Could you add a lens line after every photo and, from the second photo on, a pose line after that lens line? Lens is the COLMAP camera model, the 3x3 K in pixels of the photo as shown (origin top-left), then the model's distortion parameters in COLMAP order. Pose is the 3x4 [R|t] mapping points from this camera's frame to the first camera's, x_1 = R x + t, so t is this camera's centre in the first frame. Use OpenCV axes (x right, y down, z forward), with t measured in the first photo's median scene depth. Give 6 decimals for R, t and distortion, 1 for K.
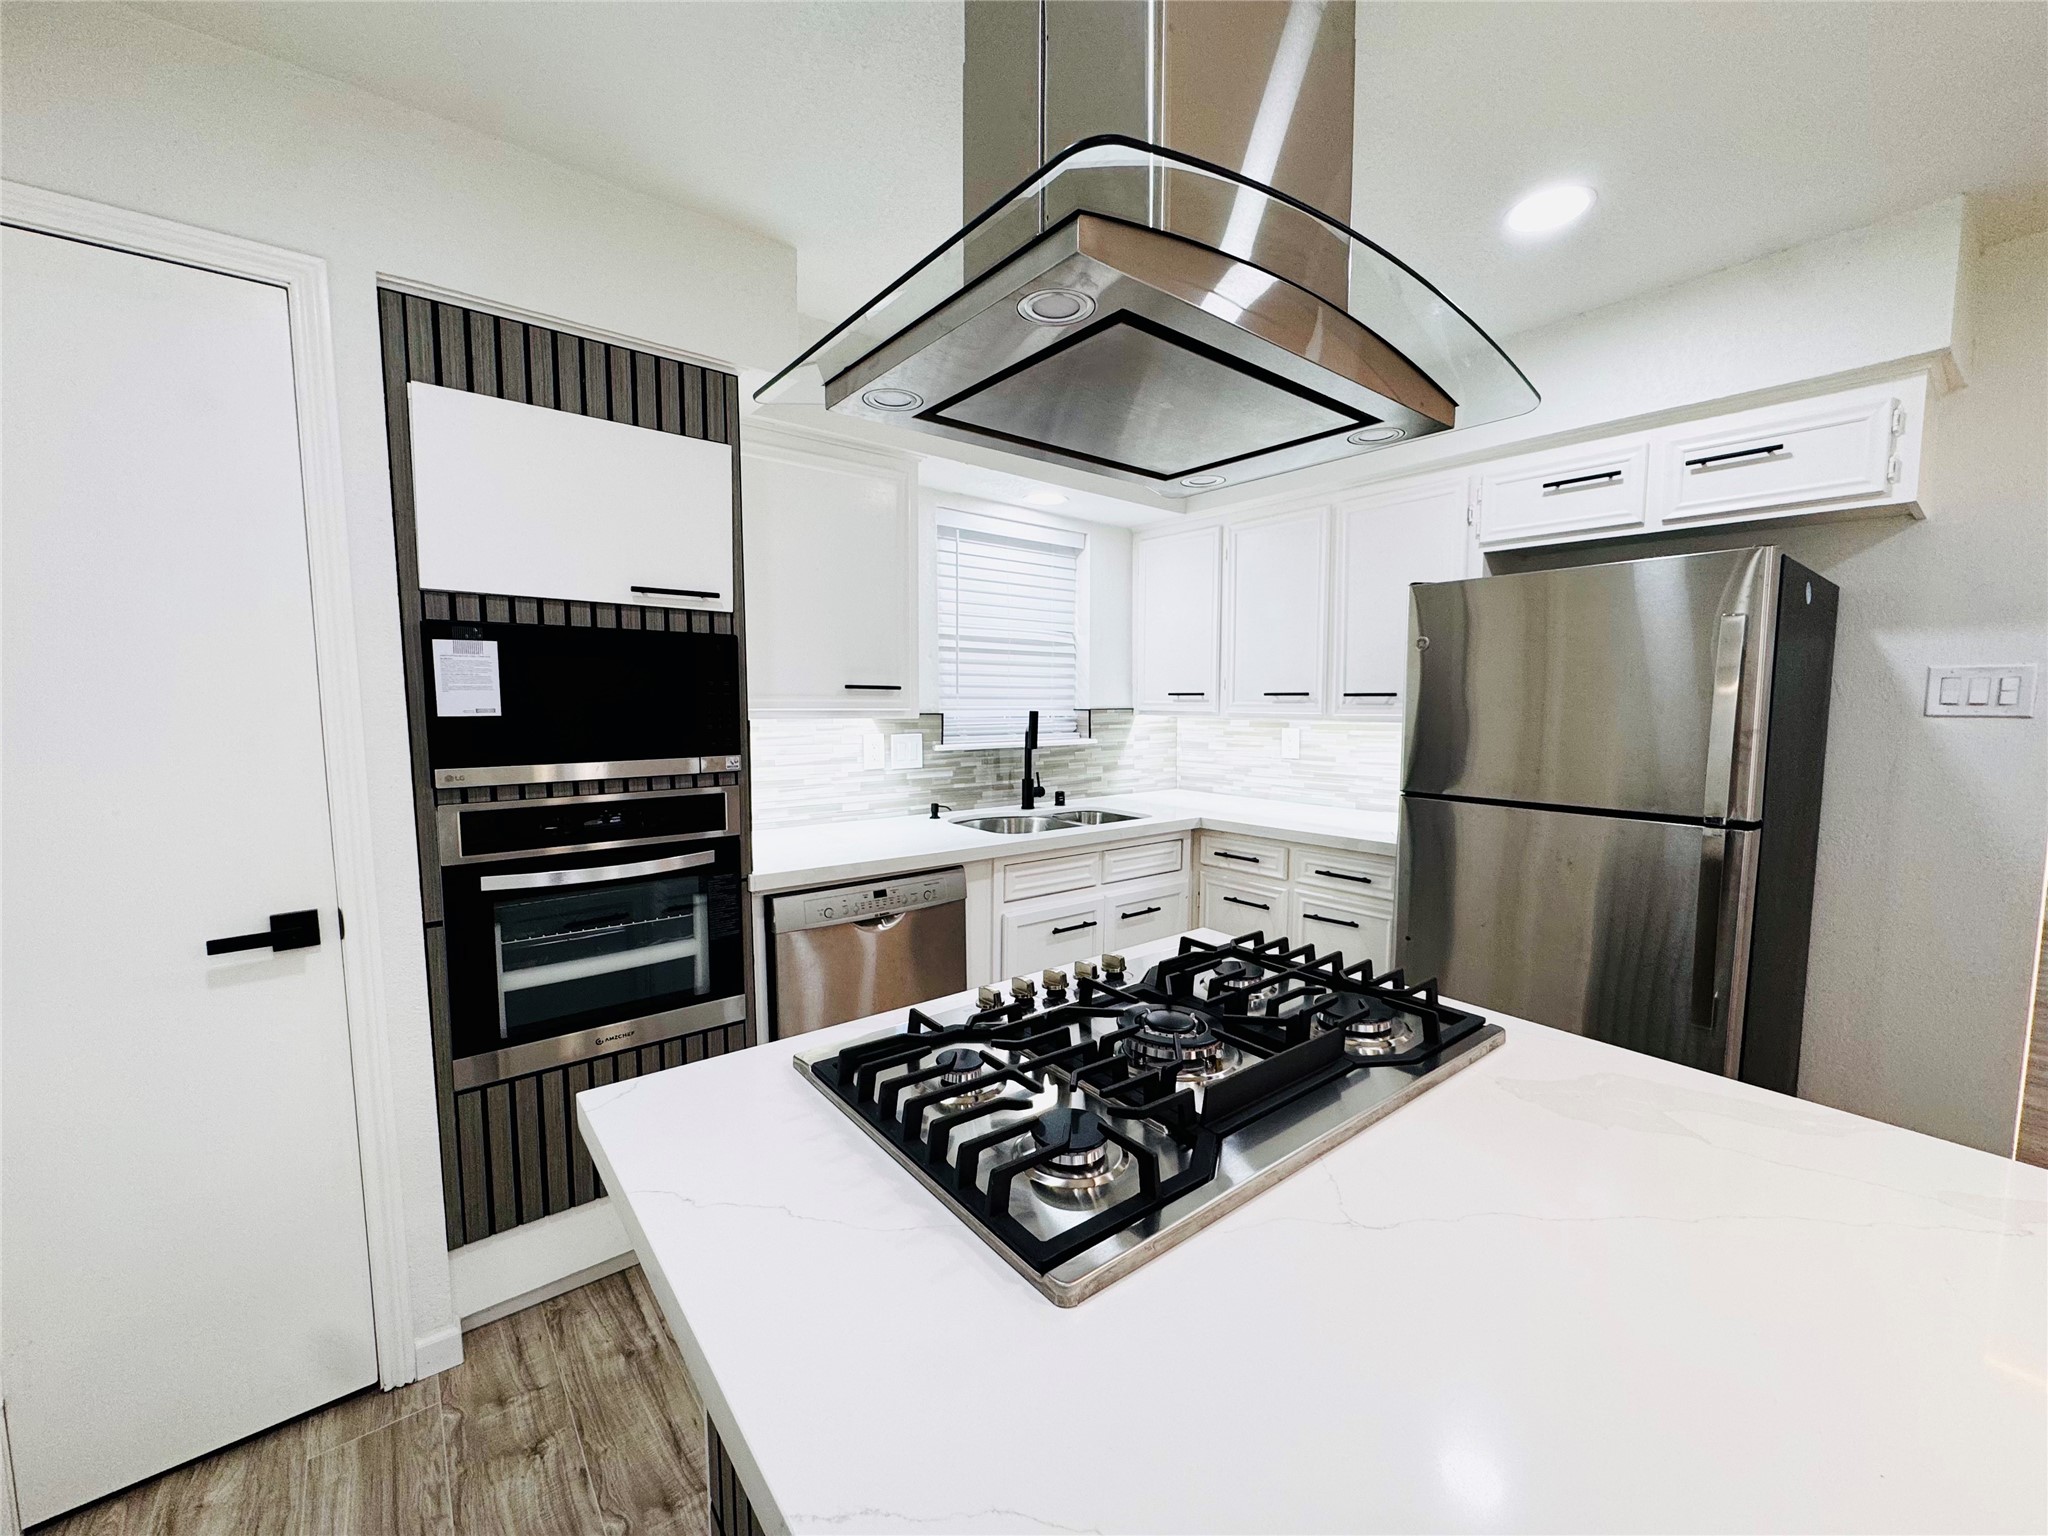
lens RADIAL K [[817.1, 0, 1020.4], [0, 817.1, 762.7], [0, 0, 1]] dist [-0.003205, -0.000215]
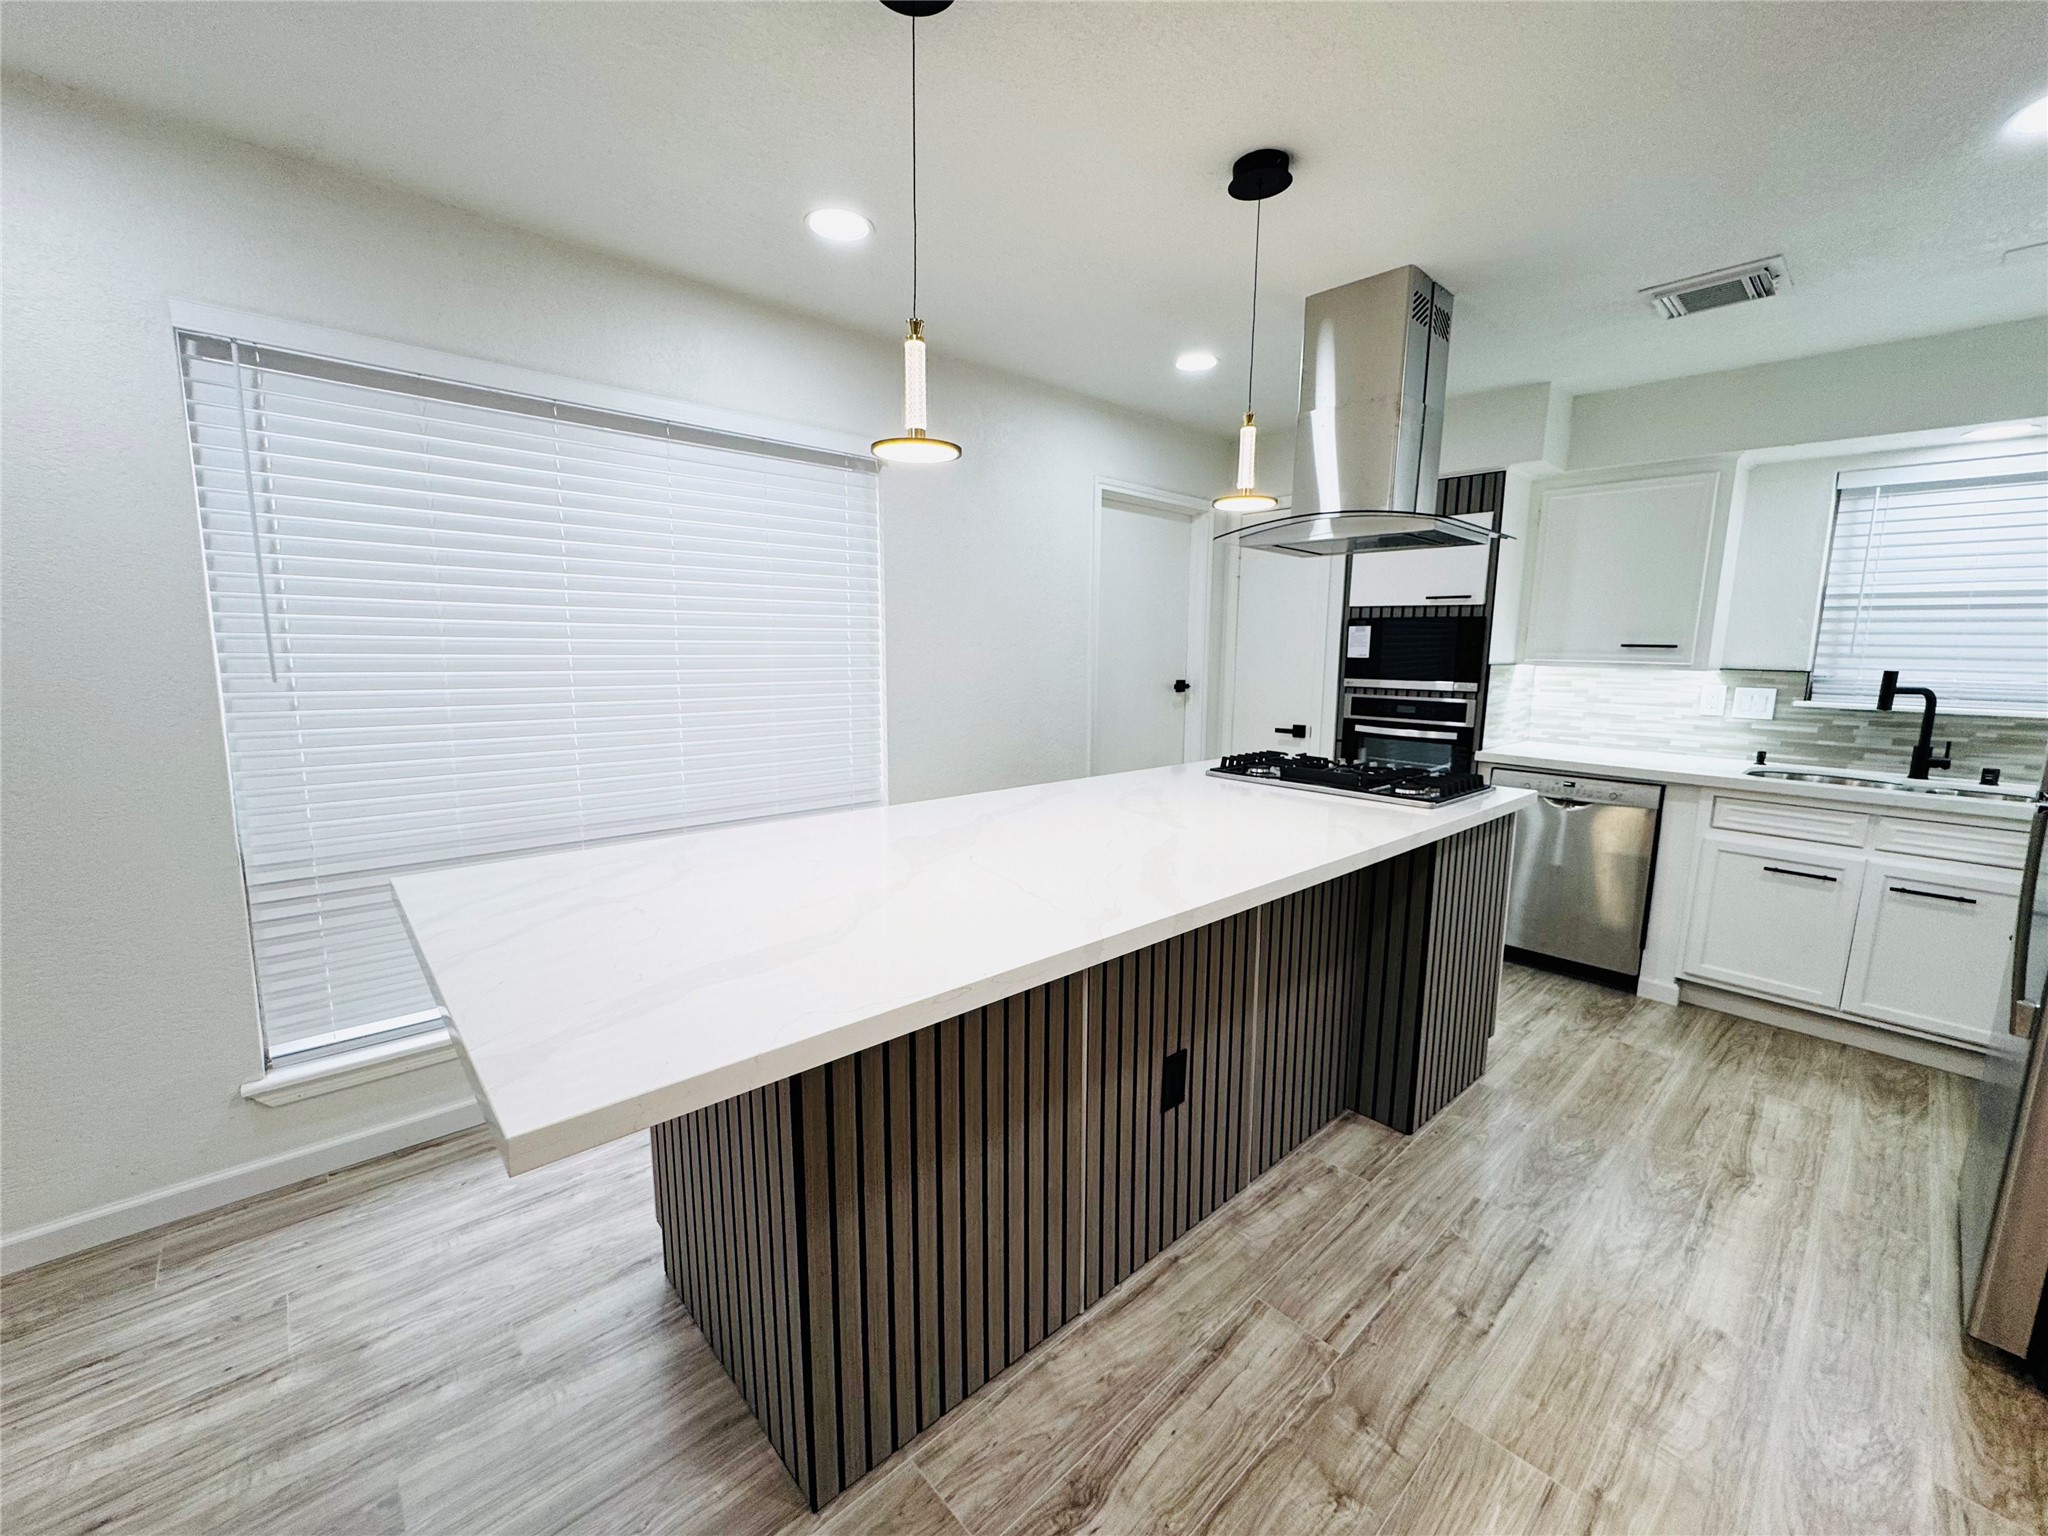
lens RADIAL K [[817.1, 0, 1022.4], [0, 817.1, 771.5], [0, 0, 1]] dist [-0.003205, -0.000215]
pose [[0.074590, 0.149916, -0.985881, 1.416011], [-0.093756, 0.985310, 0.142735, 0.020320], [0.992797, 0.081786, 0.087550, -0.152773]]
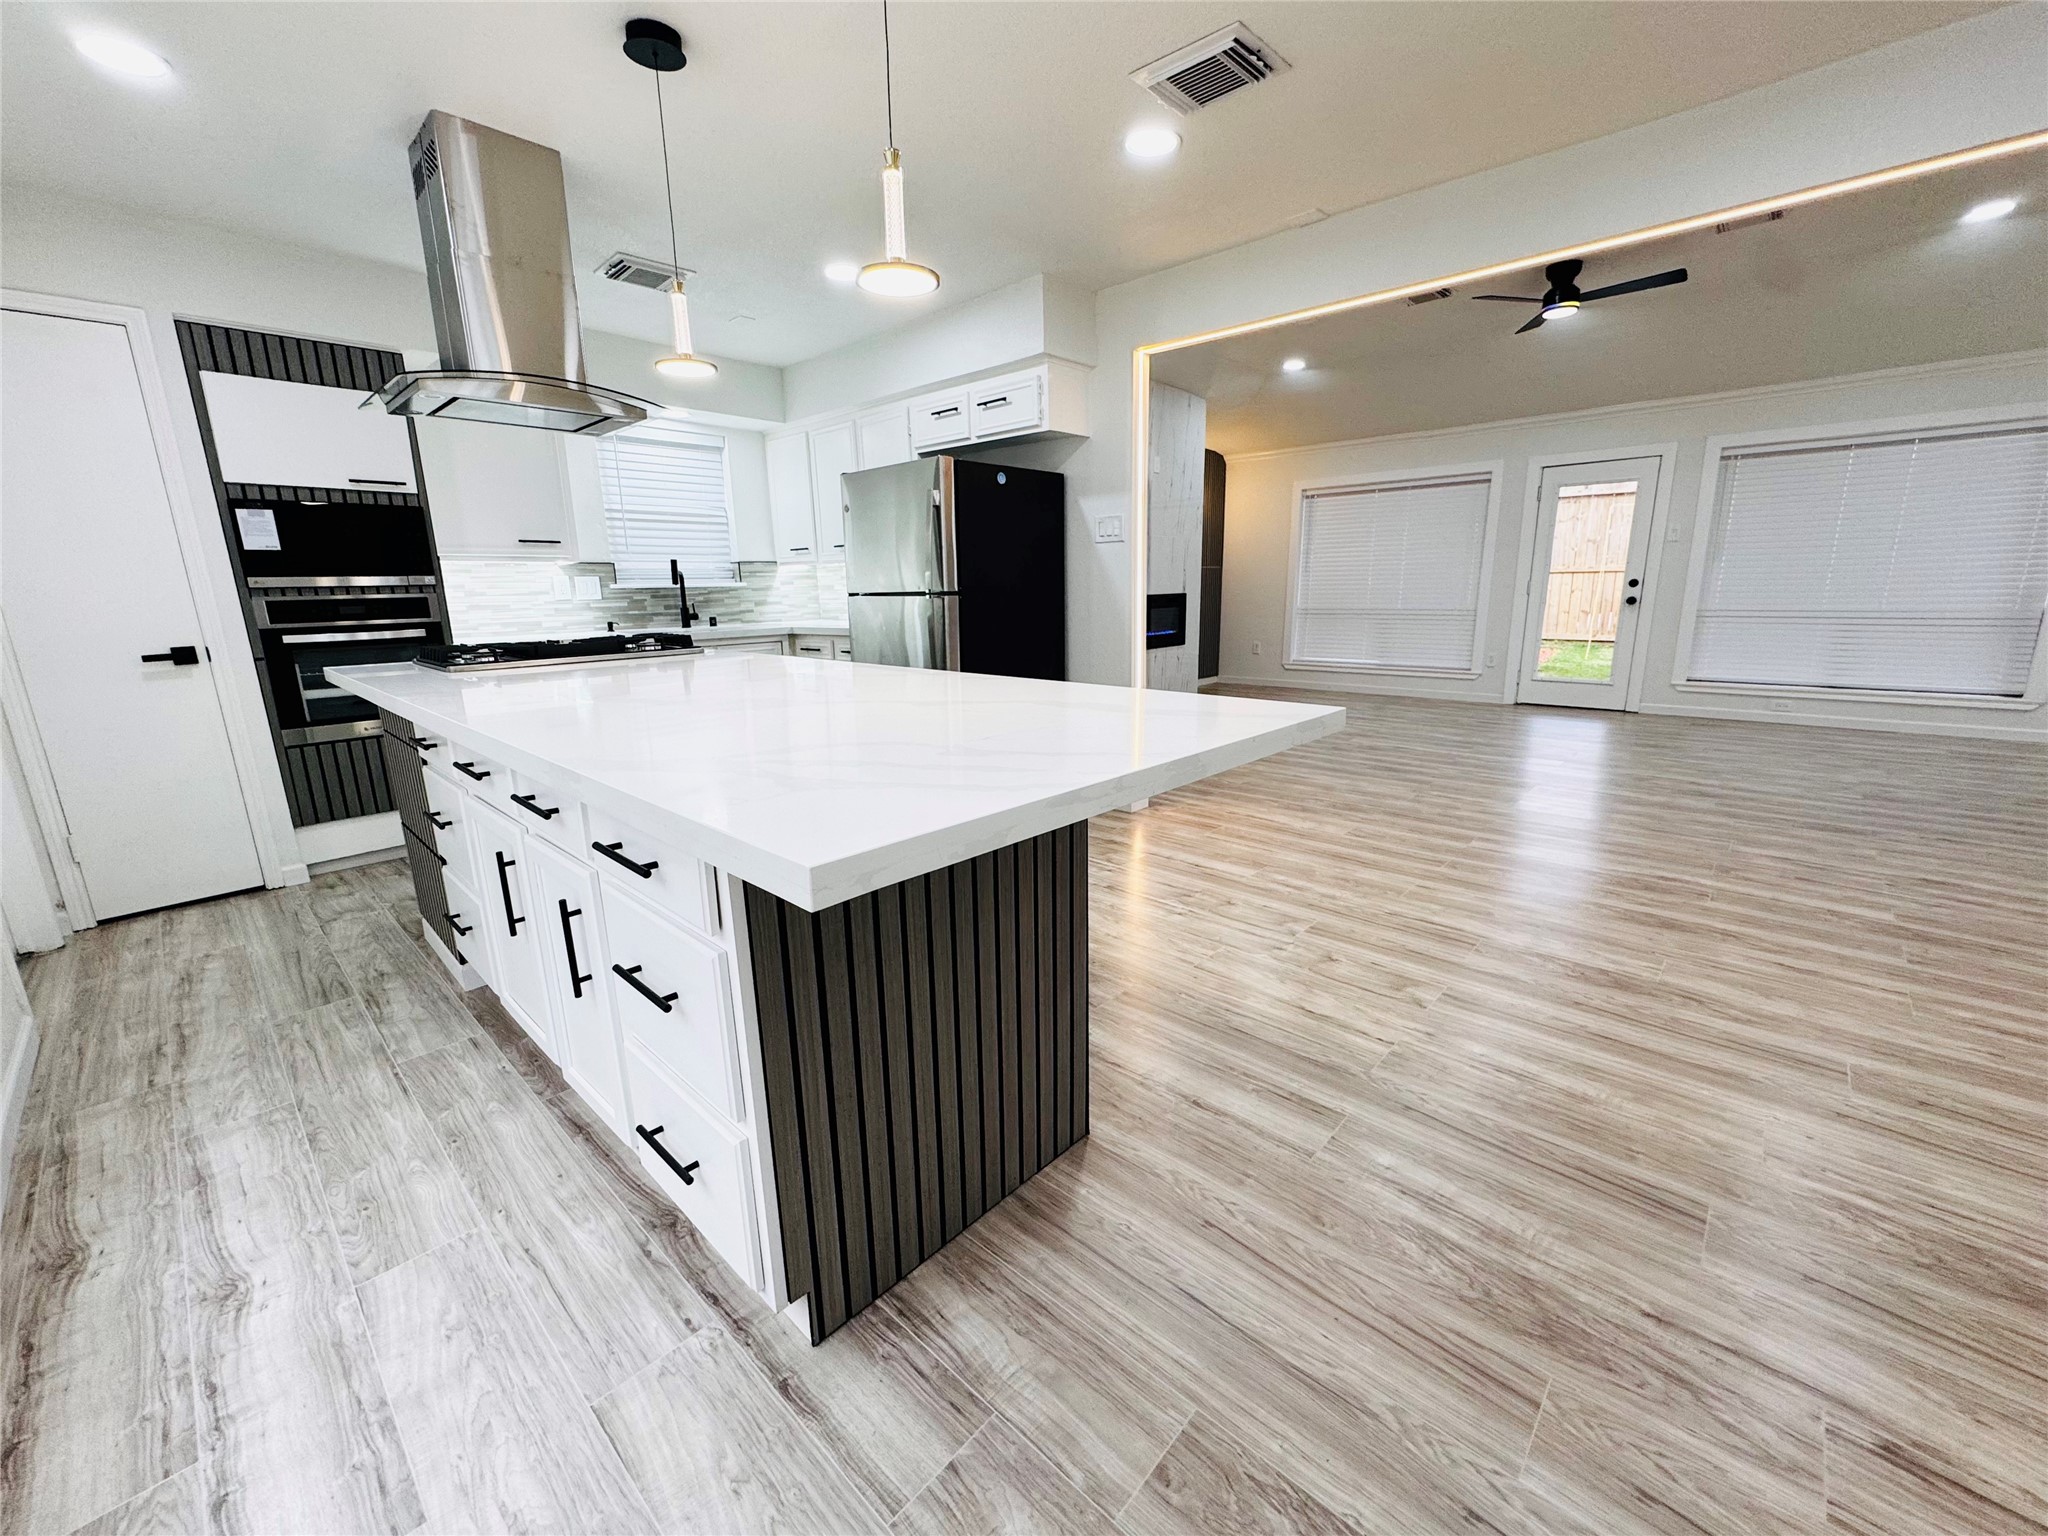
lens RADIAL K [[817.1, 0, 1019.0], [0, 817.1, 762.6], [0, 0, 1]] dist [-0.003205, -0.000215]
pose [[0.990044, -0.053649, 0.130133, 0.683863], [0.035973, 0.990252, 0.134564, 0.205286], [-0.136084, -0.128543, 0.982323, -1.003560]]
